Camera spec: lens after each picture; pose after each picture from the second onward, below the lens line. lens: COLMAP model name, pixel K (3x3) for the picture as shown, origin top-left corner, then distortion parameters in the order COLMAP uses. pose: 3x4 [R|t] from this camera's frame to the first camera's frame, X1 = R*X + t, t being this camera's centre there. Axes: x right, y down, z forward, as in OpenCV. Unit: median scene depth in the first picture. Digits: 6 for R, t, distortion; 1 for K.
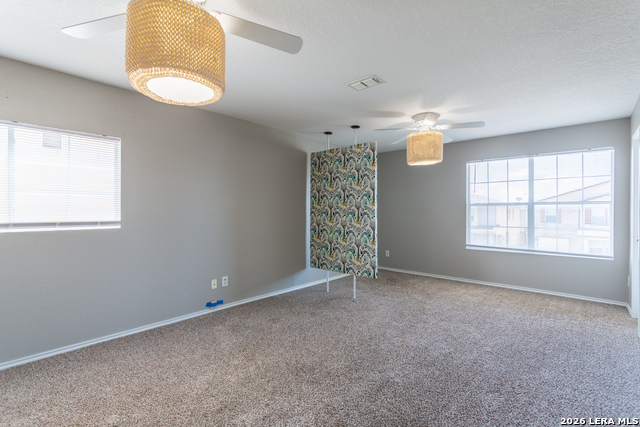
lens RADIAL K [[299.3, 0, 317.9], [0, 299.3, 212.9], [0, 0, 1]] dist [-0.000278, 0.003904]
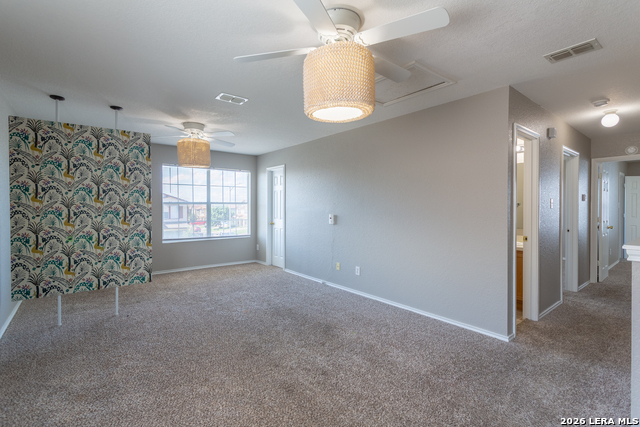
lens RADIAL K [[299.3, 0, 320.6], [0, 299.3, 210.1], [0, 0, 1]] dist [-0.000278, 0.003904]
pose [[0.157533, -0.010349, 0.987459, -0.610740], [0.010237, 0.999908, 0.008847, -0.006315], [-0.987461, 0.008715, 0.157625, 0.312907]]
